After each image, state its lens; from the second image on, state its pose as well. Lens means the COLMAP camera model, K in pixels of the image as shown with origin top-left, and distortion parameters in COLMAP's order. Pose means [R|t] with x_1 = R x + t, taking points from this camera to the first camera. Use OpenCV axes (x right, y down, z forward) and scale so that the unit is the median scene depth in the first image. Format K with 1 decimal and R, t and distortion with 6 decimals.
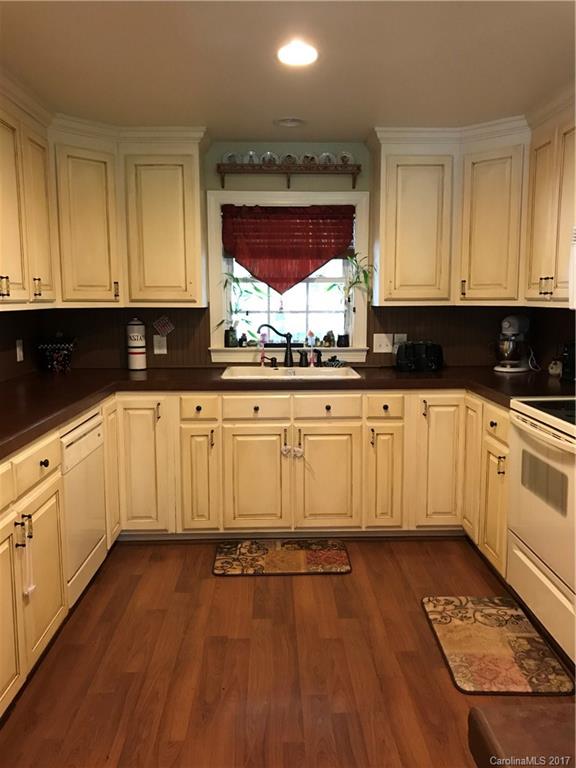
lens RADIAL K [[640.1, 0, 288.0], [0, 640.1, 384.0], [0, 0, 1]] dist [0.061177, -0.004557]
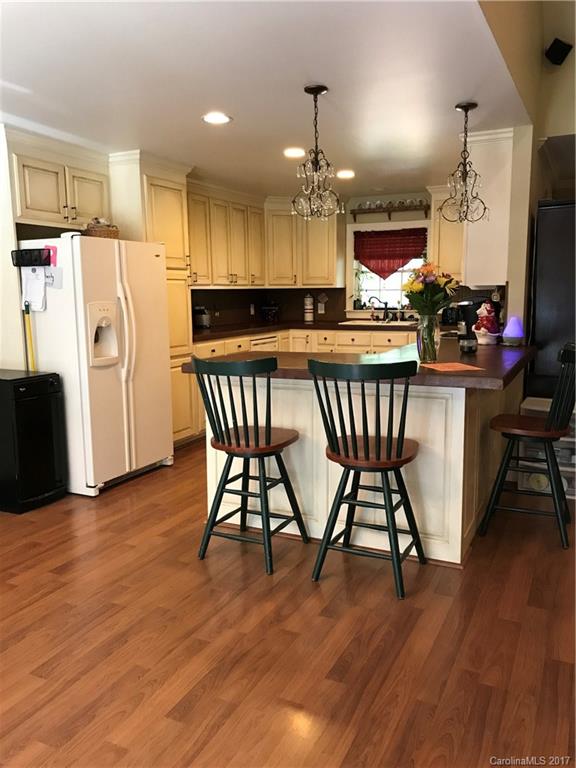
lens RADIAL K [[640.1, 0, 288.0], [0, 640.1, 384.0], [0, 0, 1]] dist [0.061177, -0.004557]
pose [[0.887599, 0.059912, -0.456704, 0.589186], [-0.052294, 0.998201, 0.029315, 0.111081], [0.457639, -0.002137, 0.889136, -0.712688]]
